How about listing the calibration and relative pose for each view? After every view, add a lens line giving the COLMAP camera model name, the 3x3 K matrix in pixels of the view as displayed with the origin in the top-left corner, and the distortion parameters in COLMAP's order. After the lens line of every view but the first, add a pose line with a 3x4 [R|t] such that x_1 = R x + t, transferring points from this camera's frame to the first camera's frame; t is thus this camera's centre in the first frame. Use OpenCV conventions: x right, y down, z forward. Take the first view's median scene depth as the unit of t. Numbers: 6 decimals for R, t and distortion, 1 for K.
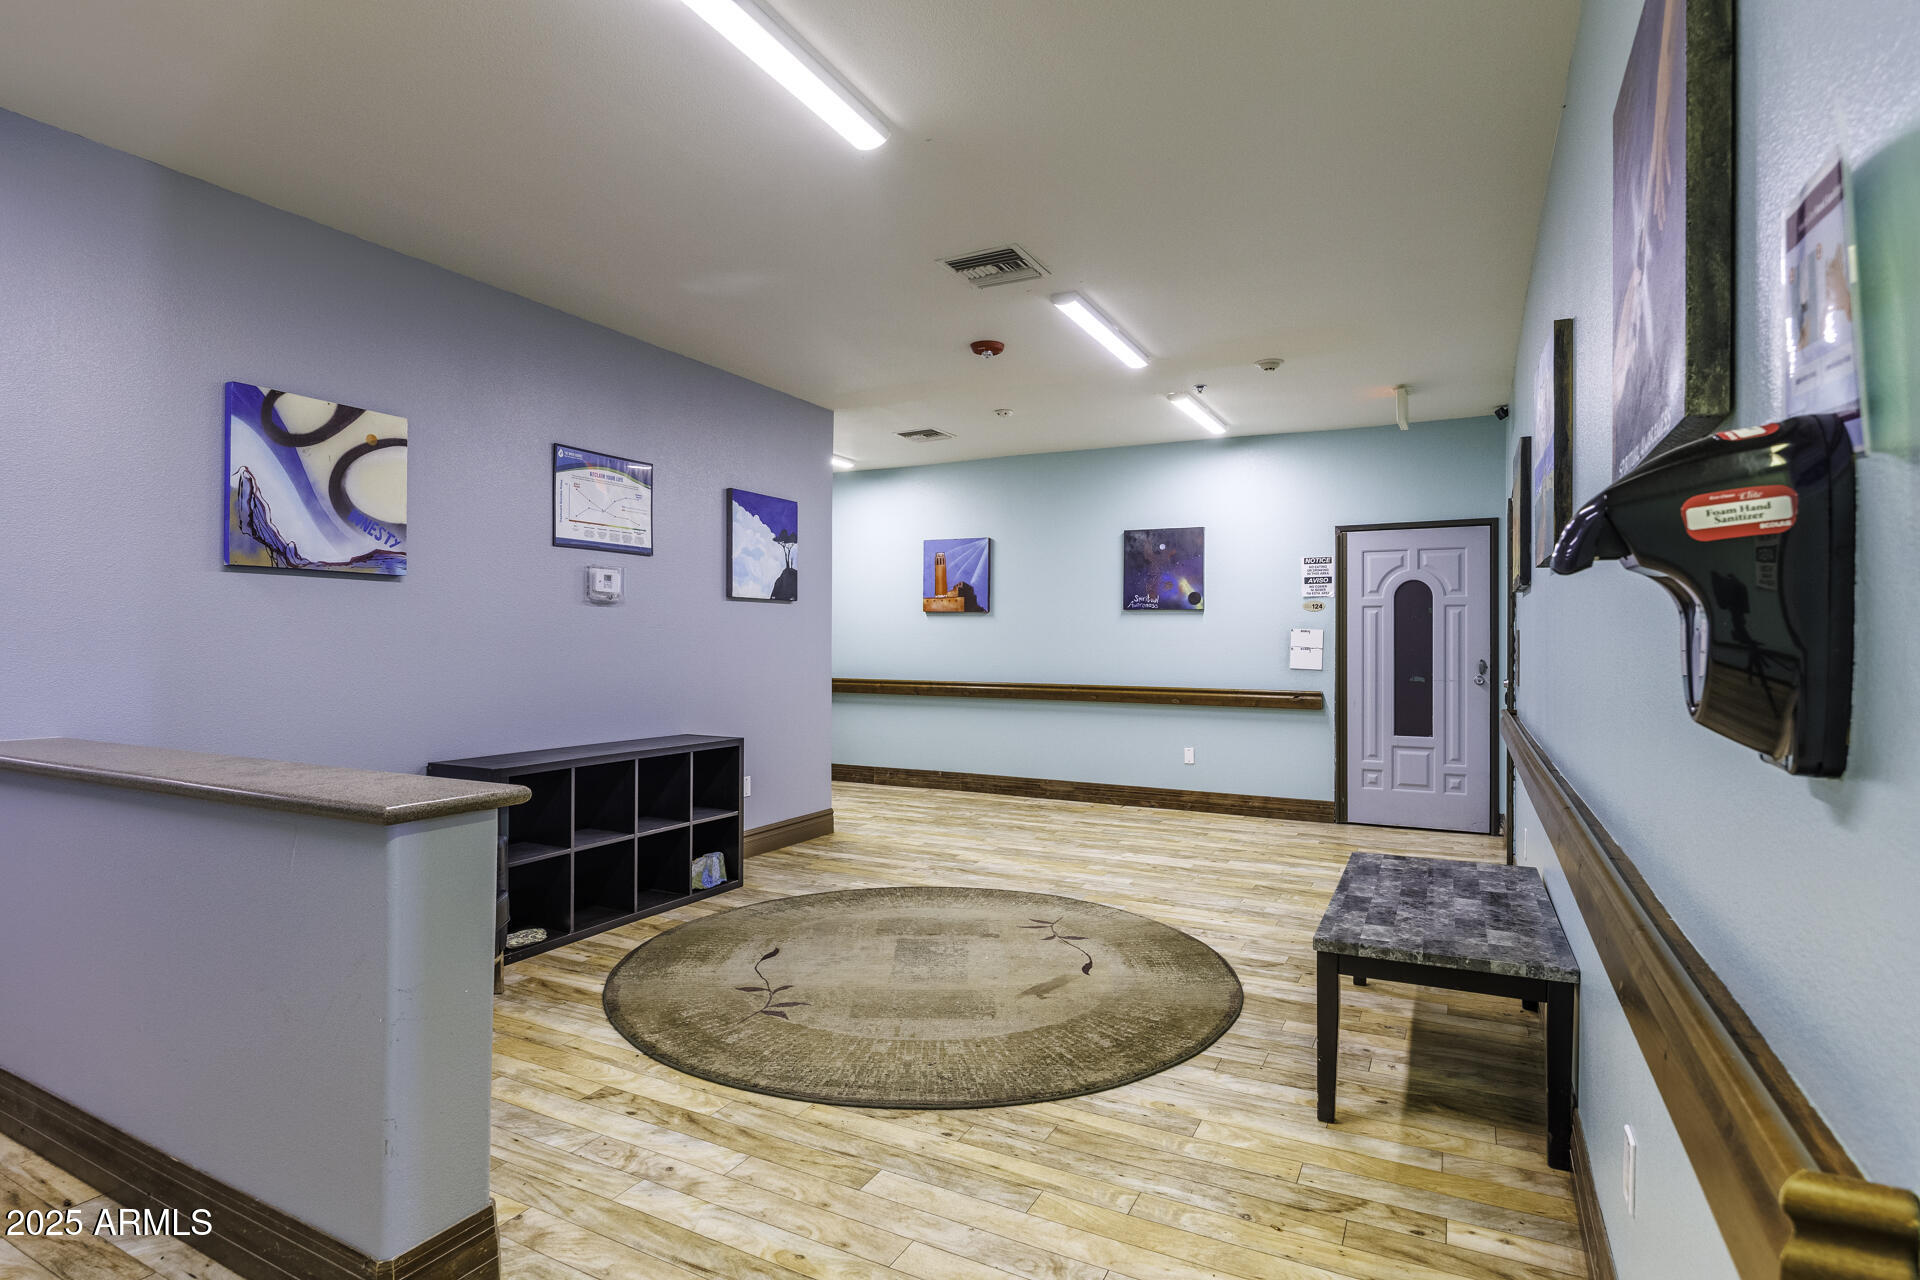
lens RADIAL K [[976.9, 0, 952.8], [0, 976.9, 645.2], [0, 0, 1]] dist [-0.009705, 0.000084]
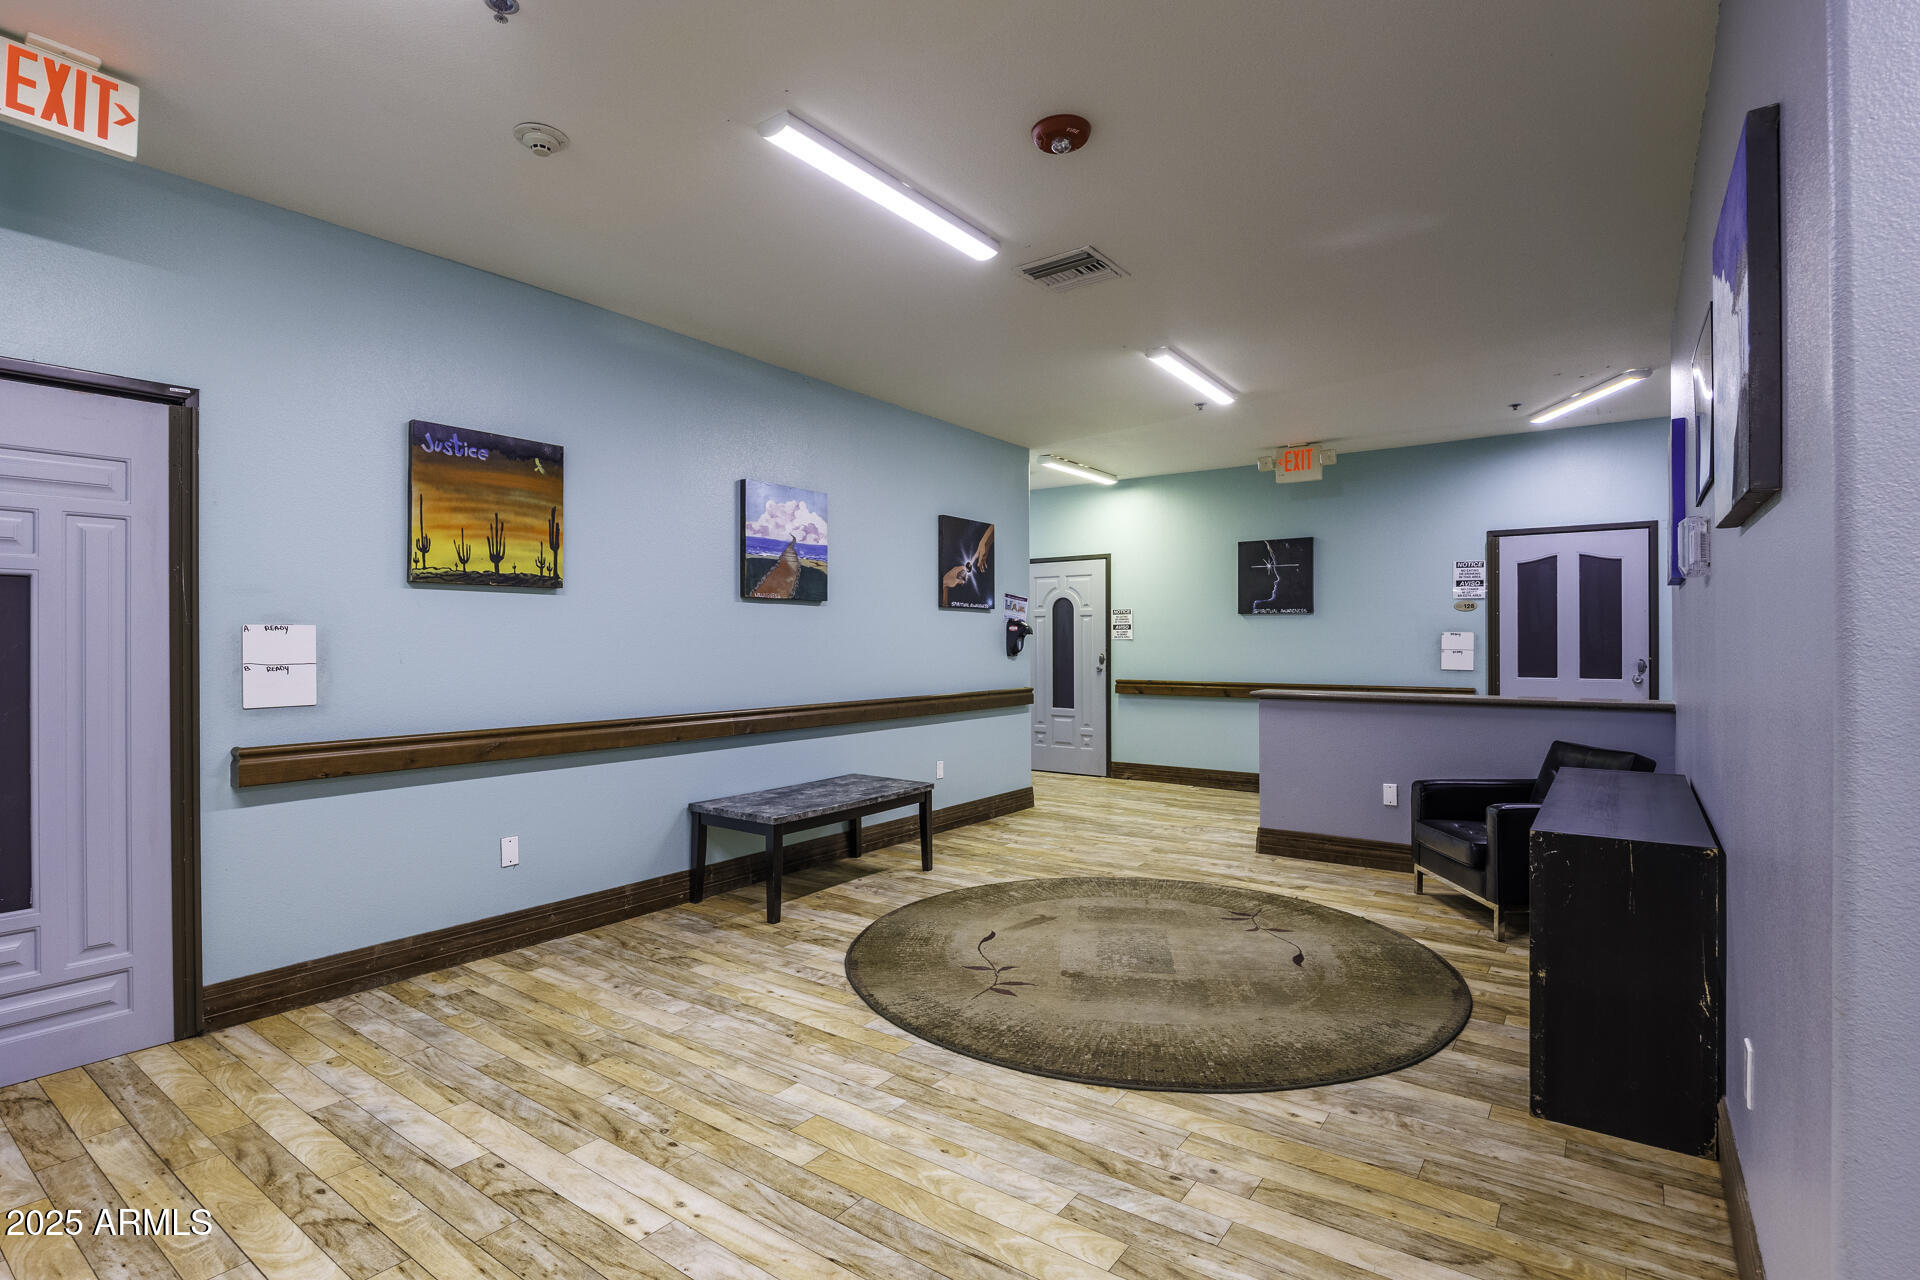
lens RADIAL K [[922.9, 0, 954.9], [0, 922.9, 636.8], [0, 0, 1]] dist [-0.011411, -0.000032]
pose [[-0.988980, -0.000674, 0.148045, 0.018976], [-0.000769, 1.000000, -0.000584, -0.009125], [-0.148045, -0.000692, -0.988980, 1.817944]]
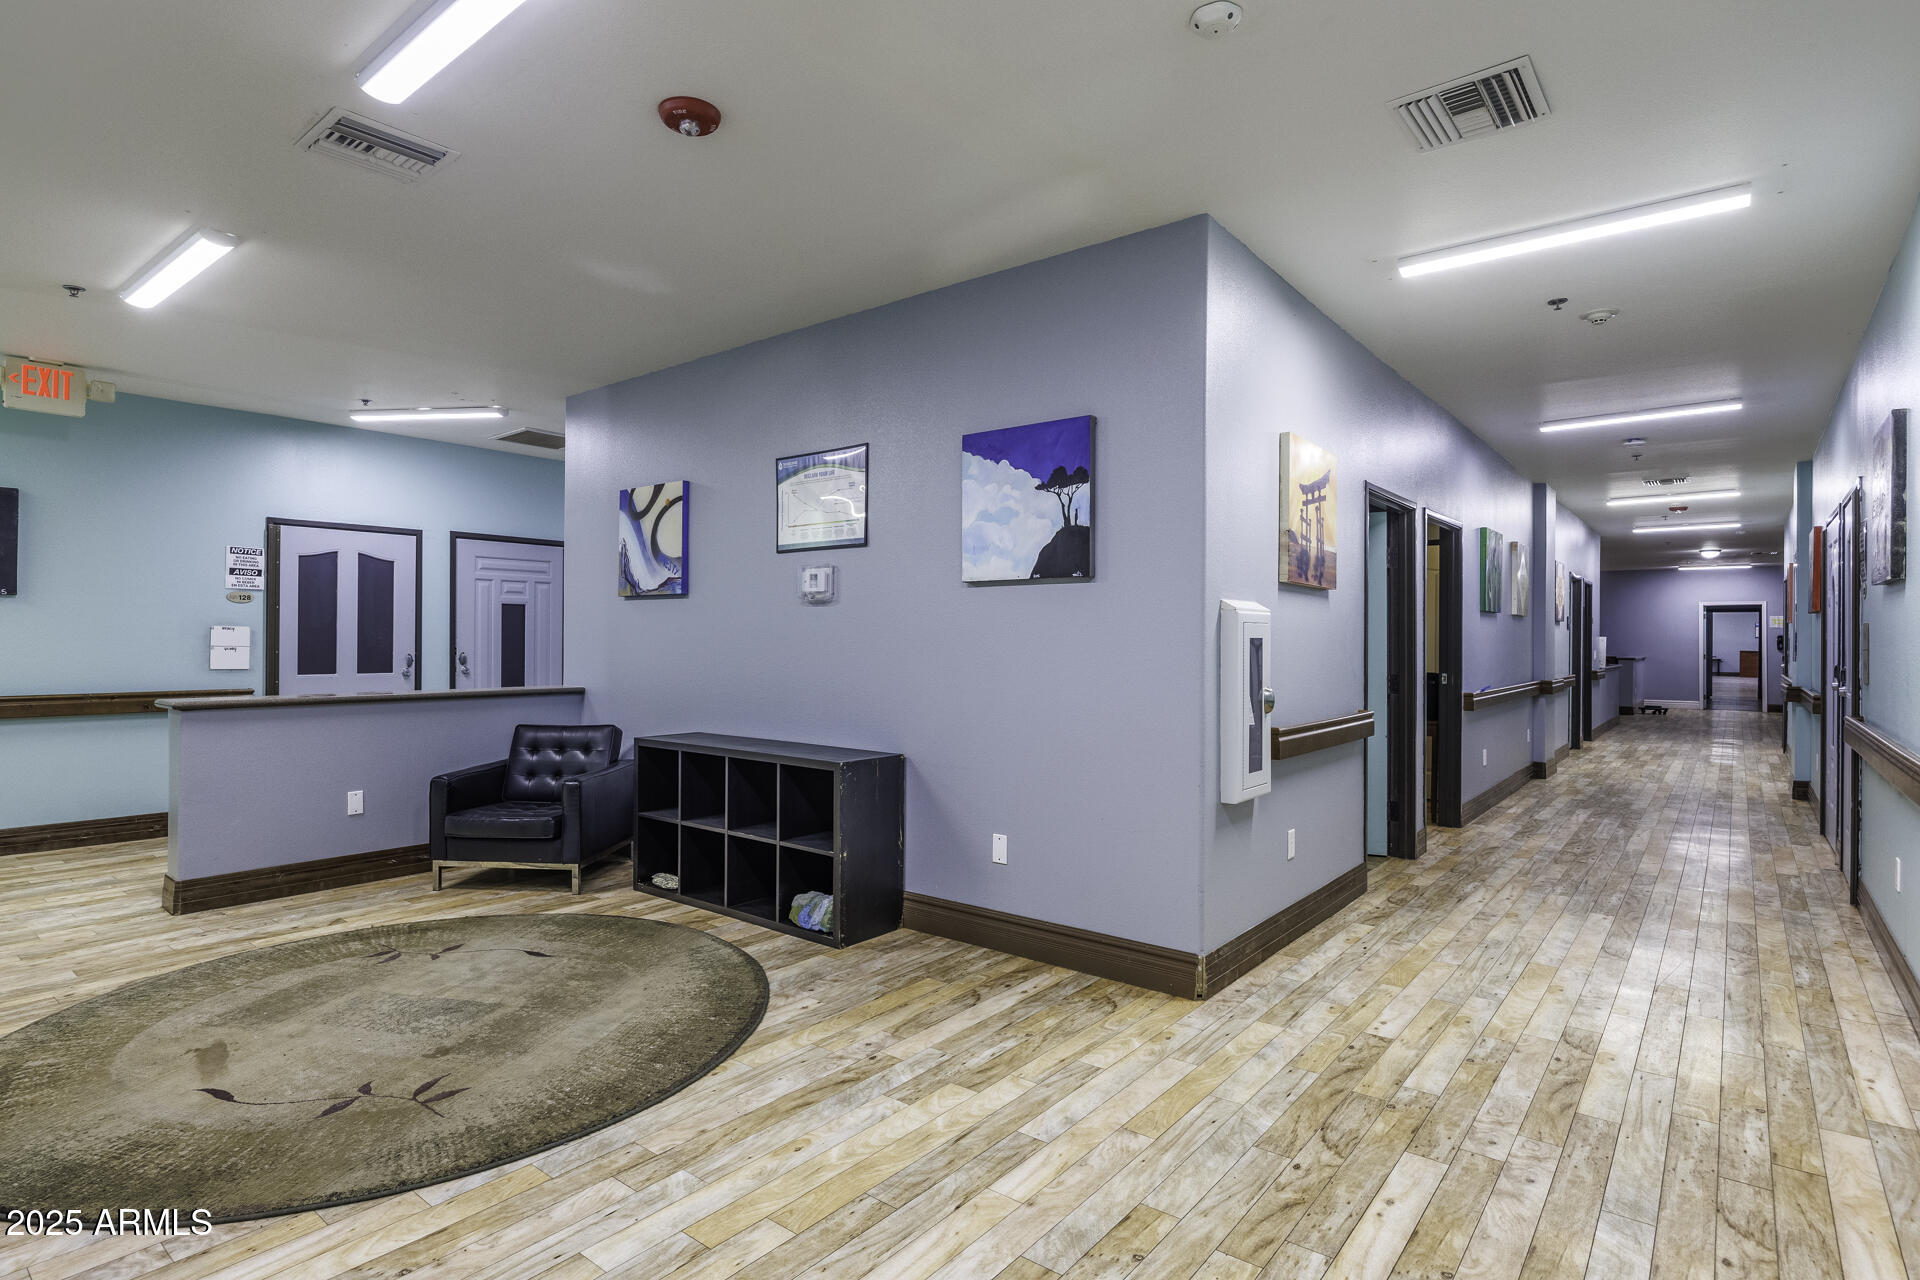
lens RADIAL K [[976.9, 0, 957.7], [0, 976.9, 634.1], [0, 0, 1]] dist [-0.009705, 0.000084]
pose [[-0.192592, -0.011130, -0.981216, 0.652509], [-0.009909, 0.999907, -0.009397, -0.003828], [0.981229, 0.007913, -0.192685, 1.480925]]
